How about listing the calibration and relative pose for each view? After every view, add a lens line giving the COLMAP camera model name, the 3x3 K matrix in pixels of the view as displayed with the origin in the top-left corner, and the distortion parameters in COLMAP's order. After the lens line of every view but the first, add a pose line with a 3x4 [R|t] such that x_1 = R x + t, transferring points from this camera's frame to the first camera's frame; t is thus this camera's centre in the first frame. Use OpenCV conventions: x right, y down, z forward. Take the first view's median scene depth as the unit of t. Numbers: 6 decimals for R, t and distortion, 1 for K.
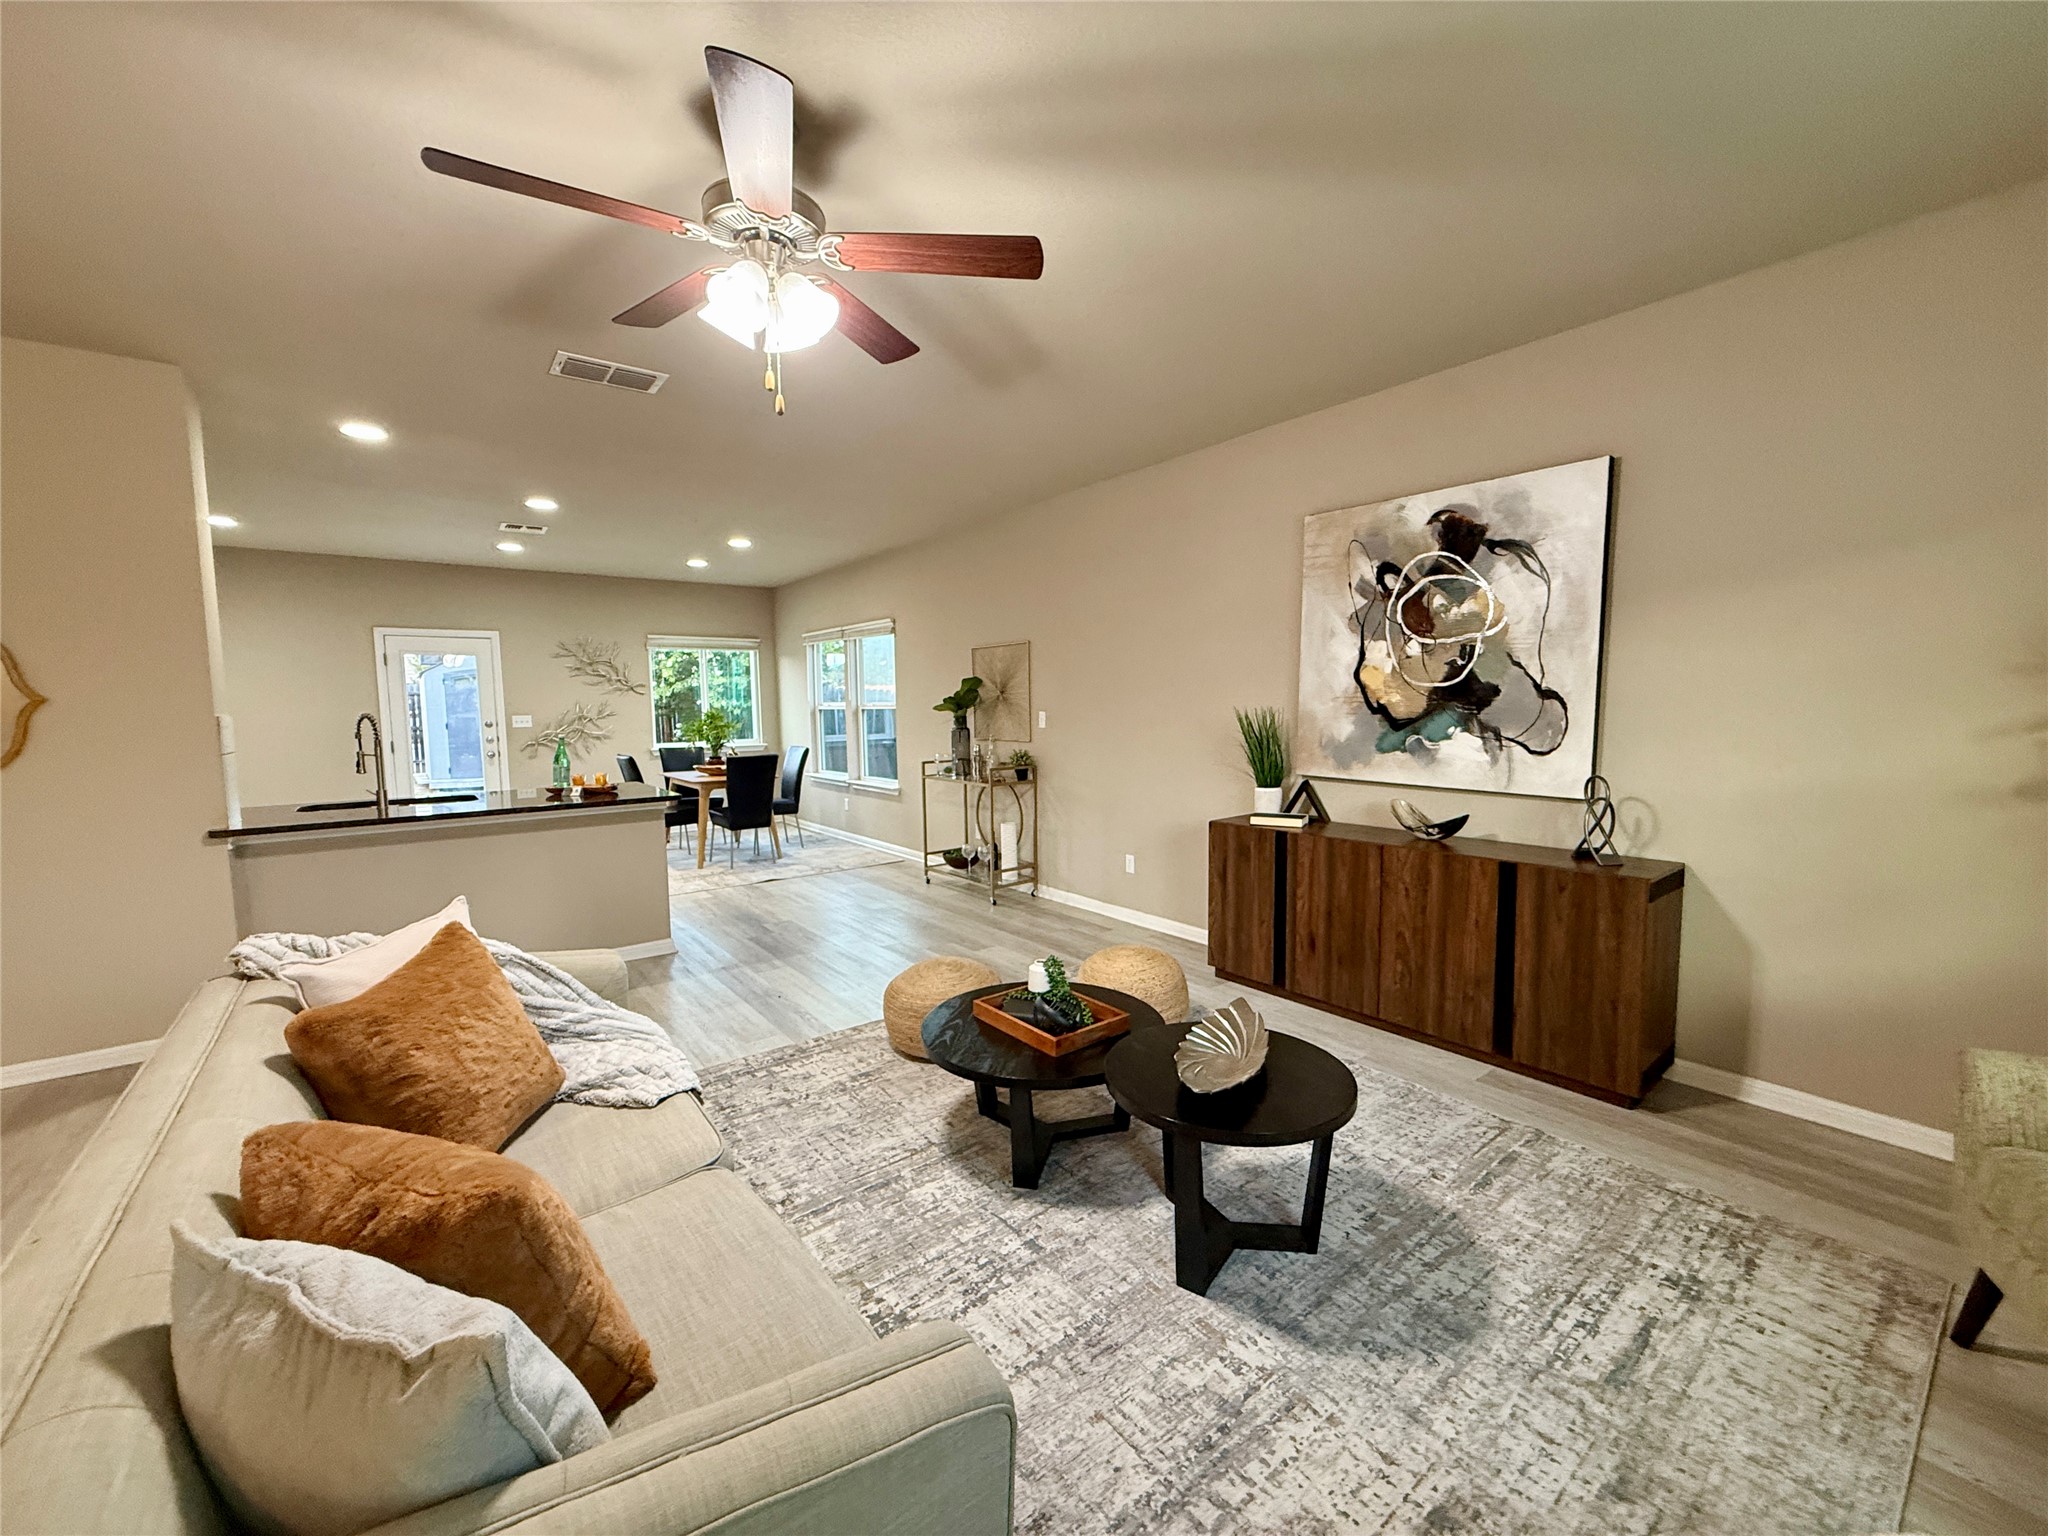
lens RADIAL K [[813.6, 0, 1025.4], [0, 813.6, 773.6], [0, 0, 1]] dist [-0.000267, 0.000065]
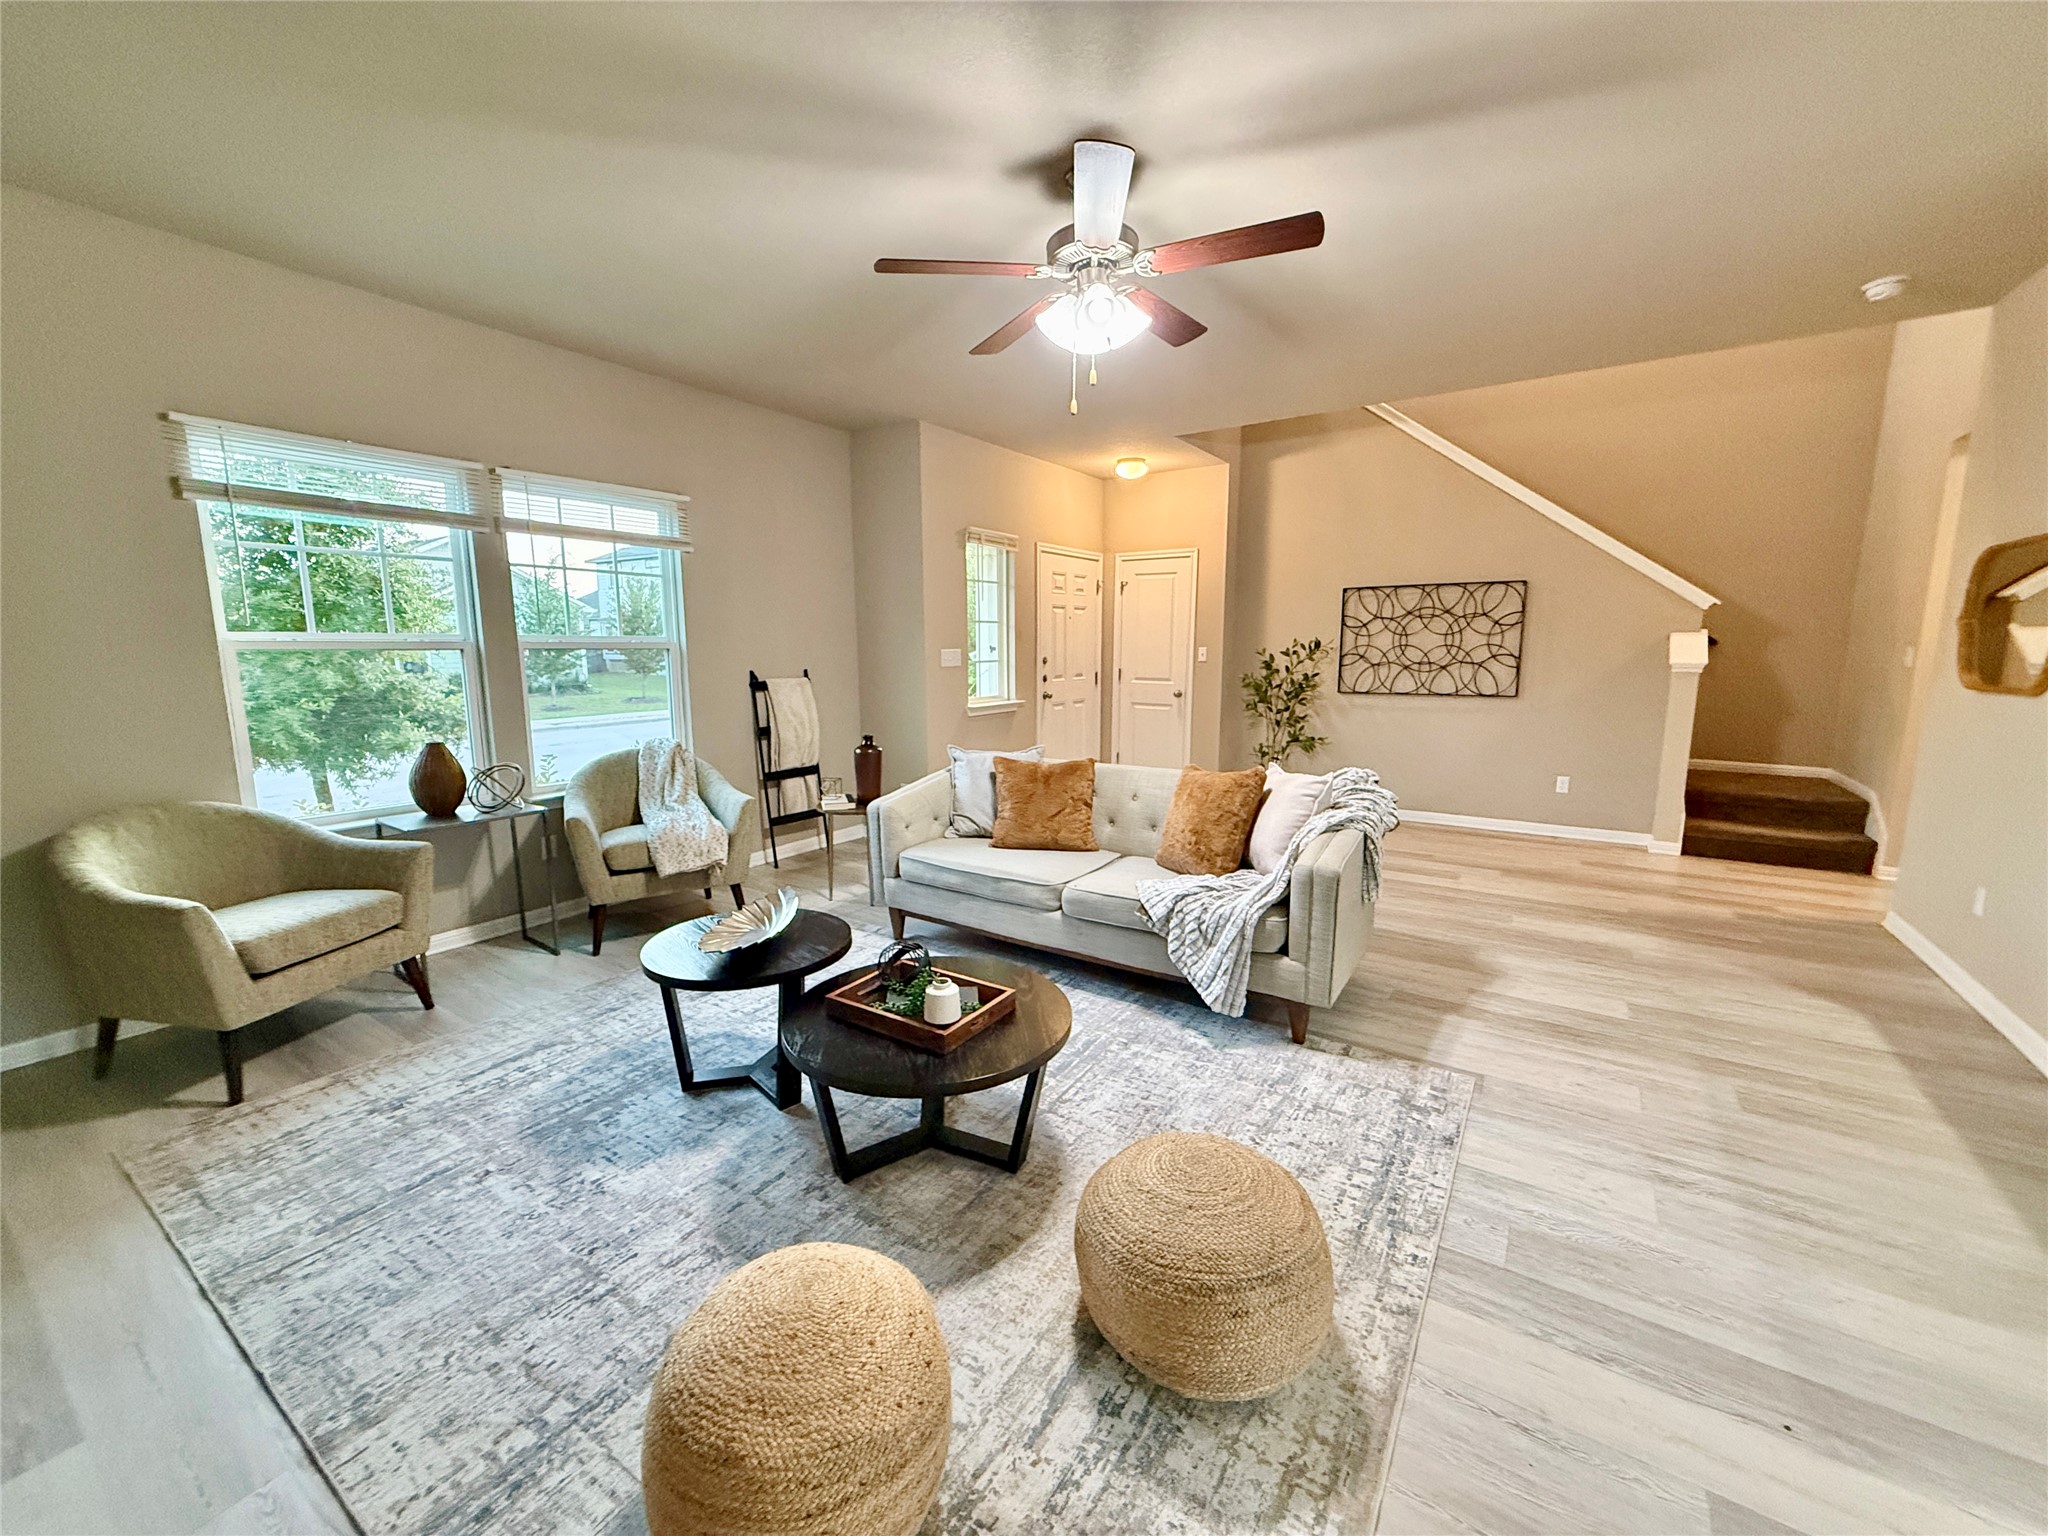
lens RADIAL K [[813.6, 0, 1022.0], [0, 813.6, 771.6], [0, 0, 1]] dist [-0.000267, 0.000065]
pose [[-0.947990, 0.060749, -0.312449, 0.193952], [-0.015121, 0.971915, 0.234846, -0.148127], [0.317941, 0.227356, -0.920447, 1.858374]]
